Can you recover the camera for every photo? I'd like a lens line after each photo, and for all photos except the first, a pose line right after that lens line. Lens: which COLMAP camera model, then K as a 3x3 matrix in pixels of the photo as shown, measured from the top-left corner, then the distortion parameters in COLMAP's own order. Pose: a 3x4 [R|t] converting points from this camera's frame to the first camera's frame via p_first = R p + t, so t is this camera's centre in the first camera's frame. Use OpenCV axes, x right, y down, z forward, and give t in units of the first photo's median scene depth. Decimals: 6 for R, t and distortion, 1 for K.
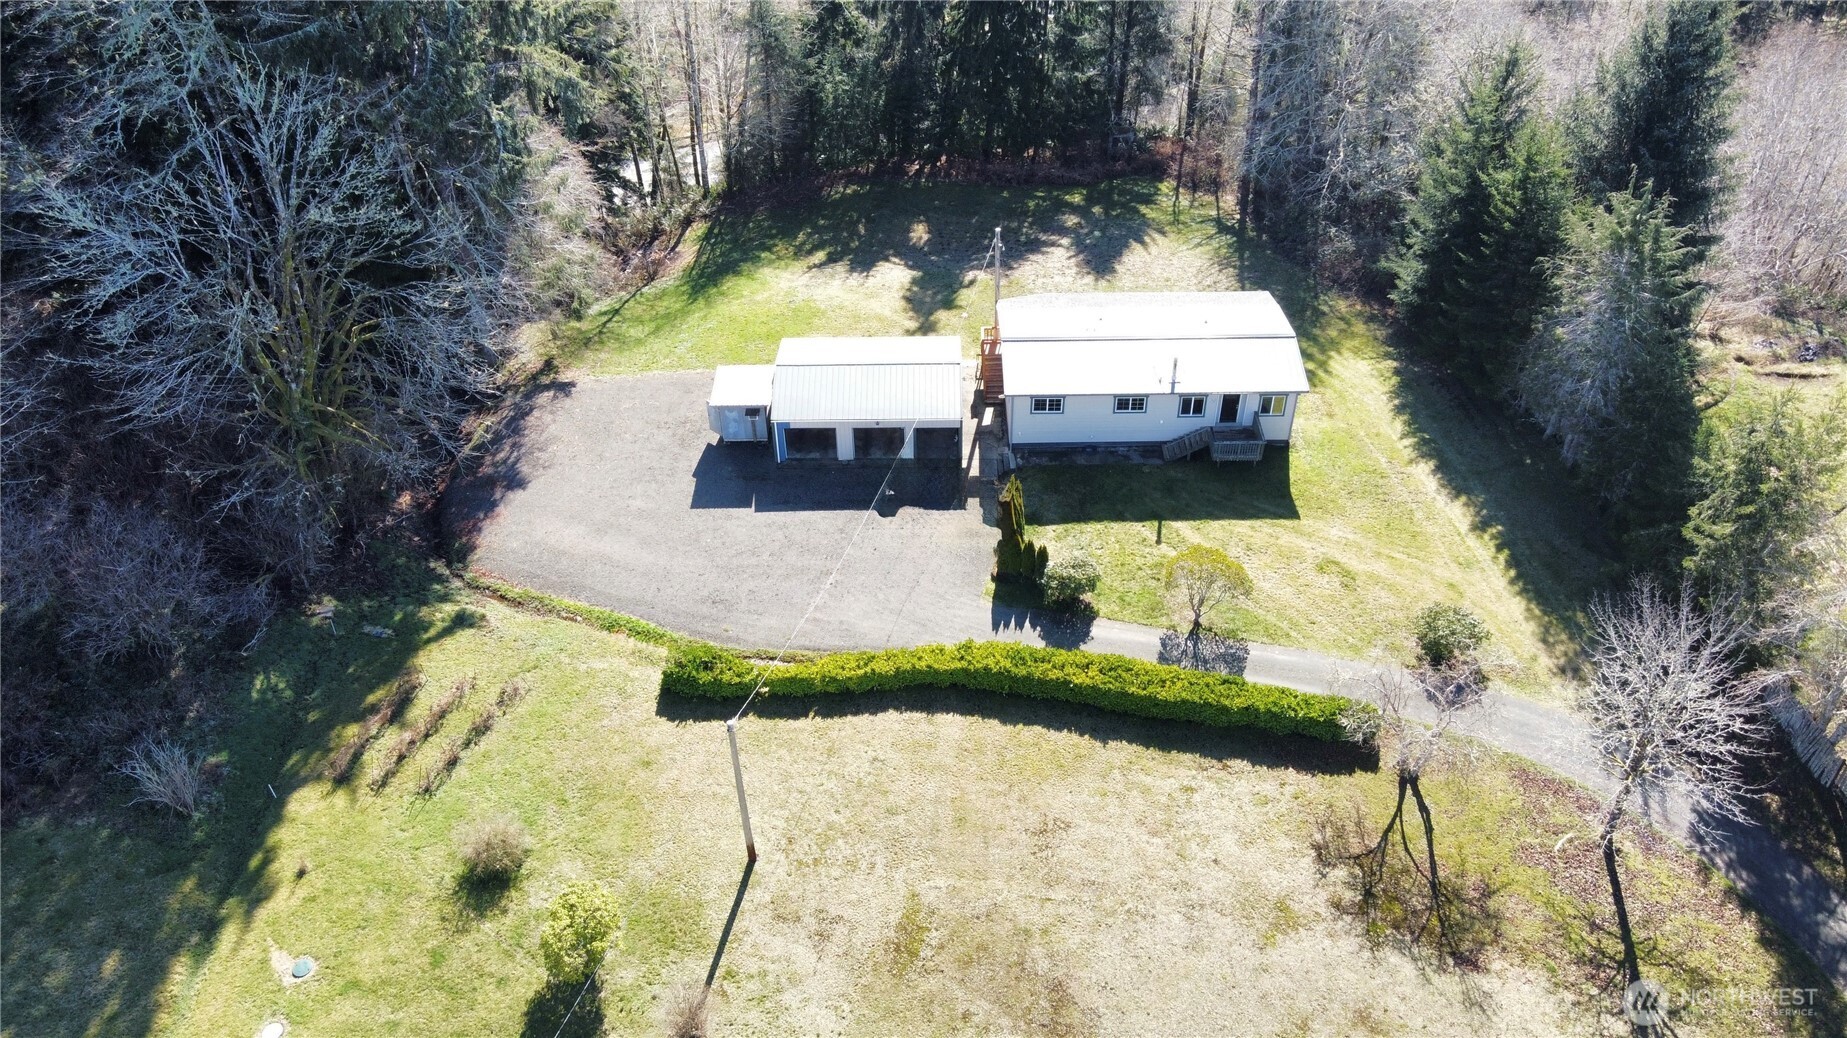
lens RADIAL K [[1425.4, 0, 918.8], [0, 1425.4, 522.7], [0, 0, 1]] dist [-0.006103, 0.034571]
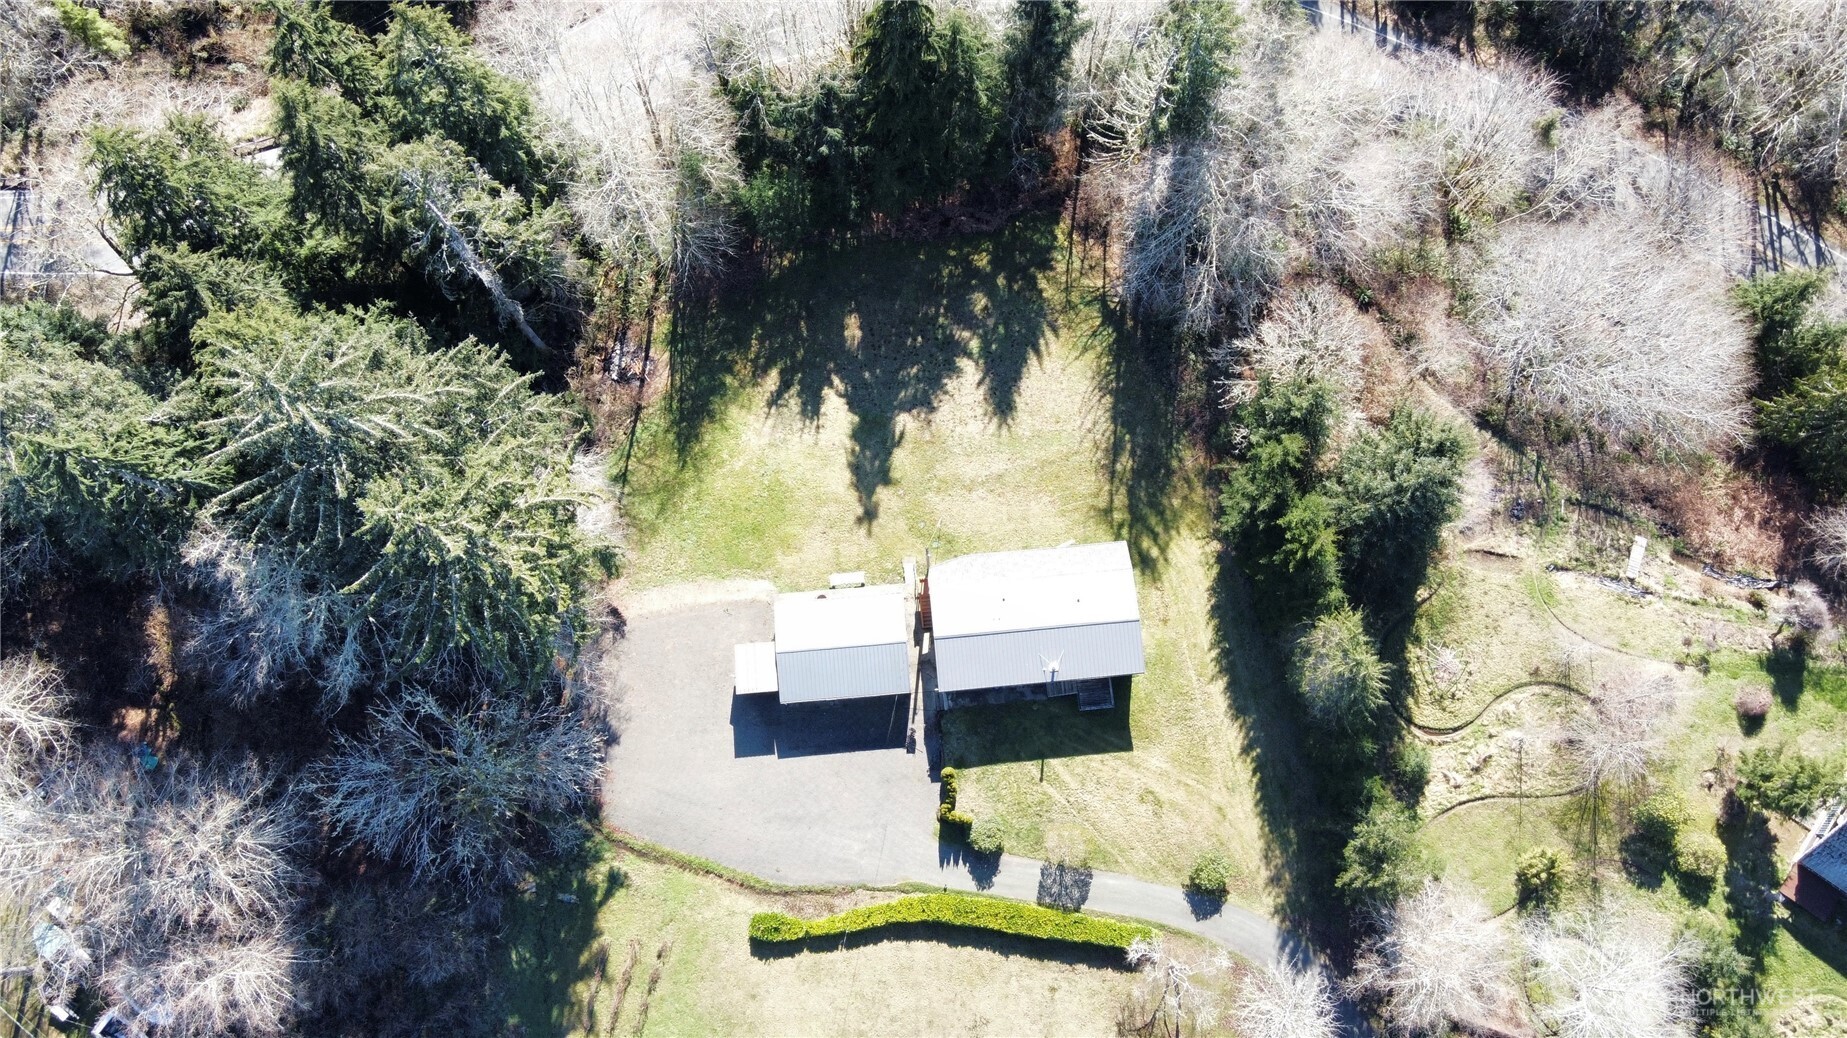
lens RADIAL K [[1425.4, 0, 918.8], [0, 1425.4, 522.7], [0, 0, 1]] dist [-0.006103, 0.034571]
pose [[0.996215, -0.083475, 0.024227, 0.019999], [0.050959, 0.786719, 0.615205, -1.234647], [-0.070414, -0.611642, 0.787995, -0.056720]]
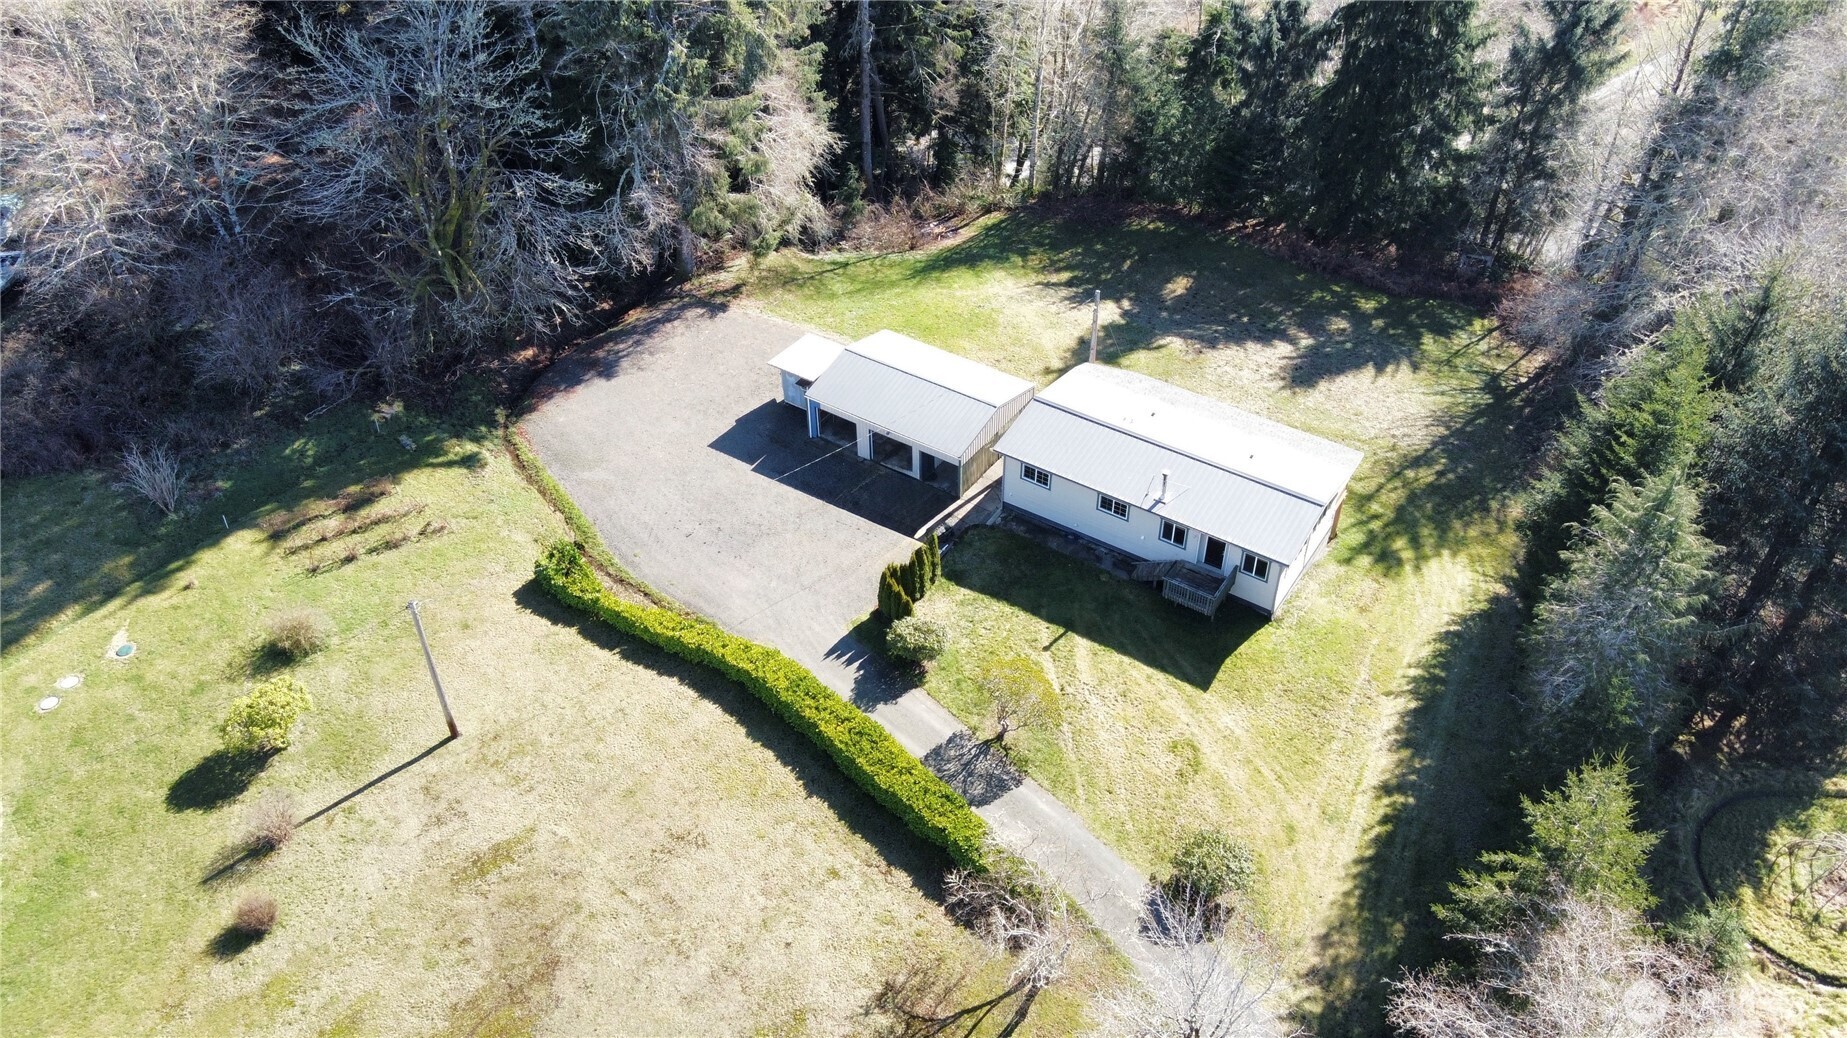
lens RADIAL K [[1425.4, 0, 918.8], [0, 1425.4, 522.7], [0, 0, 1]] dist [-0.006103, 0.034571]
pose [[0.831149, 0.370564, -0.414578, 0.477600], [-0.366794, 0.925732, 0.092099, -0.124253], [0.417916, 0.075517, 0.905342, 0.113695]]
